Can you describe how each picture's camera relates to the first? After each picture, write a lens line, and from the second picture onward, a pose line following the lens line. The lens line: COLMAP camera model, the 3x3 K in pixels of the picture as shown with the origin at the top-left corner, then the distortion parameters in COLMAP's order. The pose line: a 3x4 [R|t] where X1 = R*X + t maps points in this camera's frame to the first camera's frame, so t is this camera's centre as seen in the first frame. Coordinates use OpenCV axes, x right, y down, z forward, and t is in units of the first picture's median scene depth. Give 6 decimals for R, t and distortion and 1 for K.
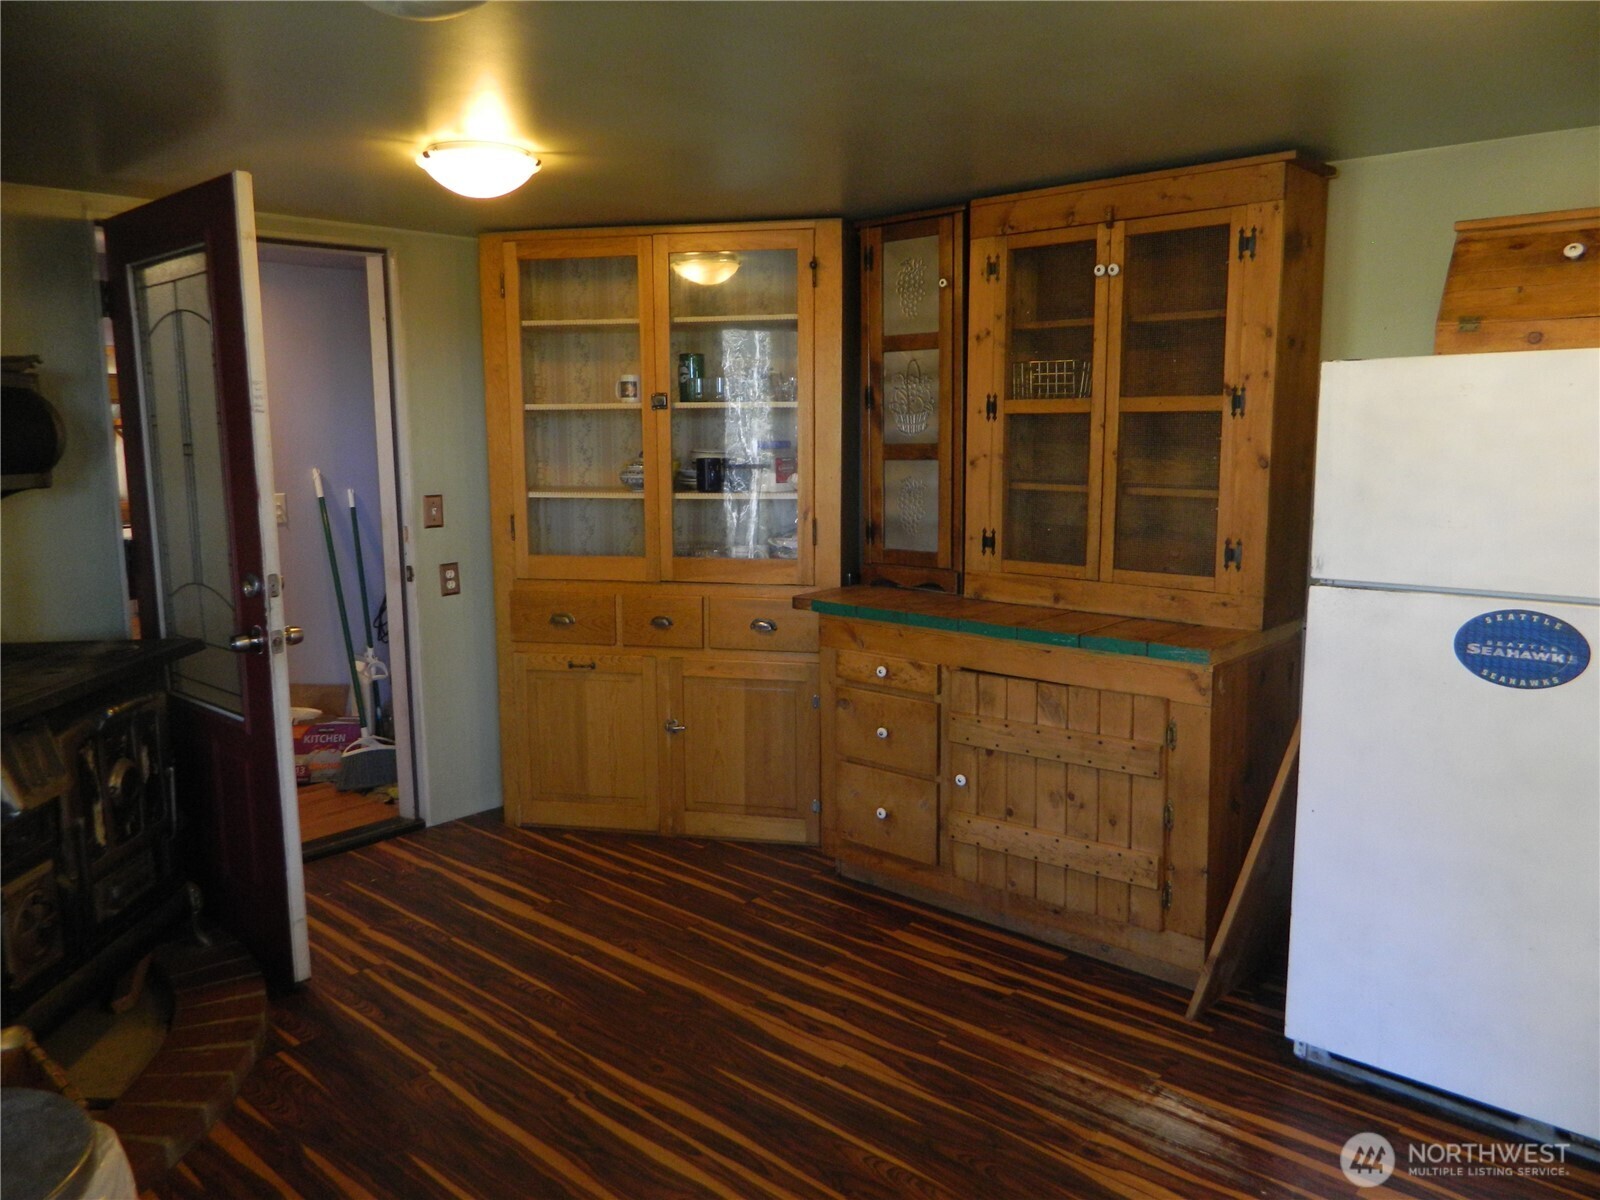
lens RADIAL K [[1165.5, 0, 806.9], [0, 1165.5, 602.0], [0, 0, 1]] dist [-0.000691, -0.009838]
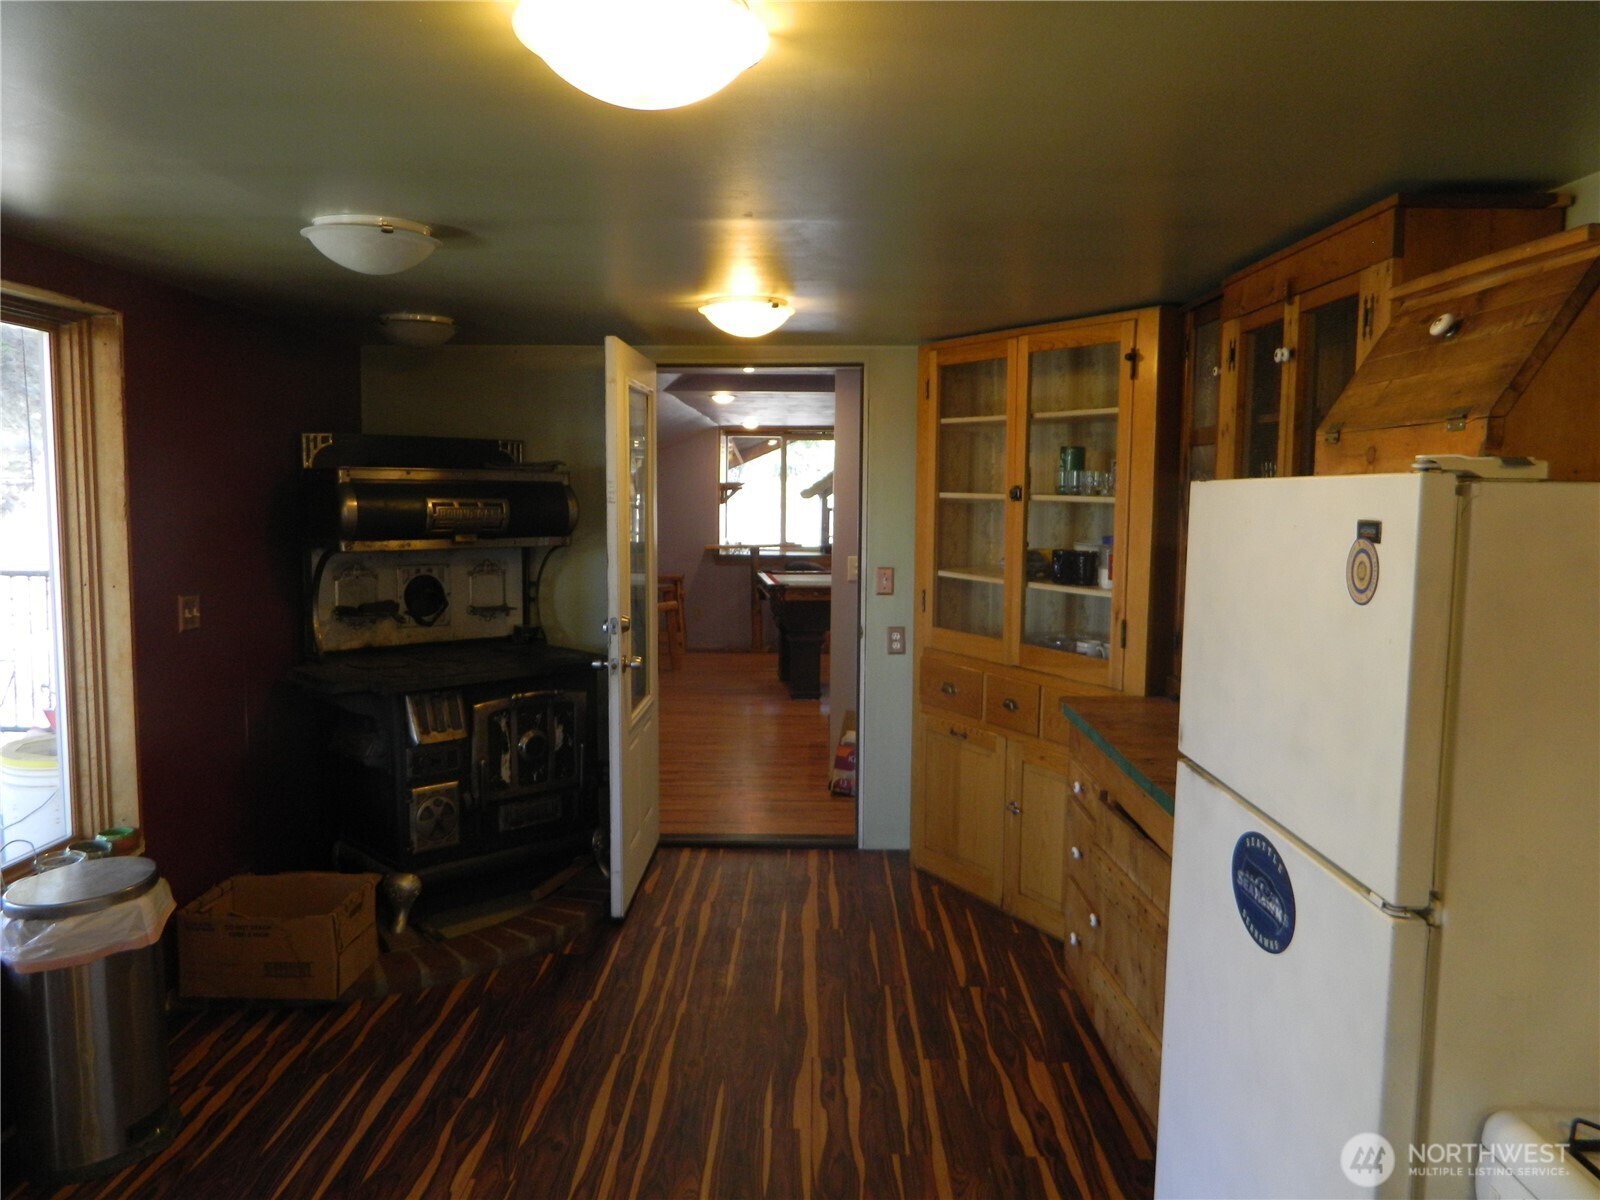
lens RADIAL K [[1165.5, 0, 797.4], [0, 1165.5, 597.6], [0, 0, 1]] dist [-0.000691, -0.009838]
pose [[0.661786, 0.087223, -0.744601, 0.621222], [-0.126381, 0.991974, 0.003876, -0.069035], [0.738964, 0.091538, 0.667498, 0.196428]]
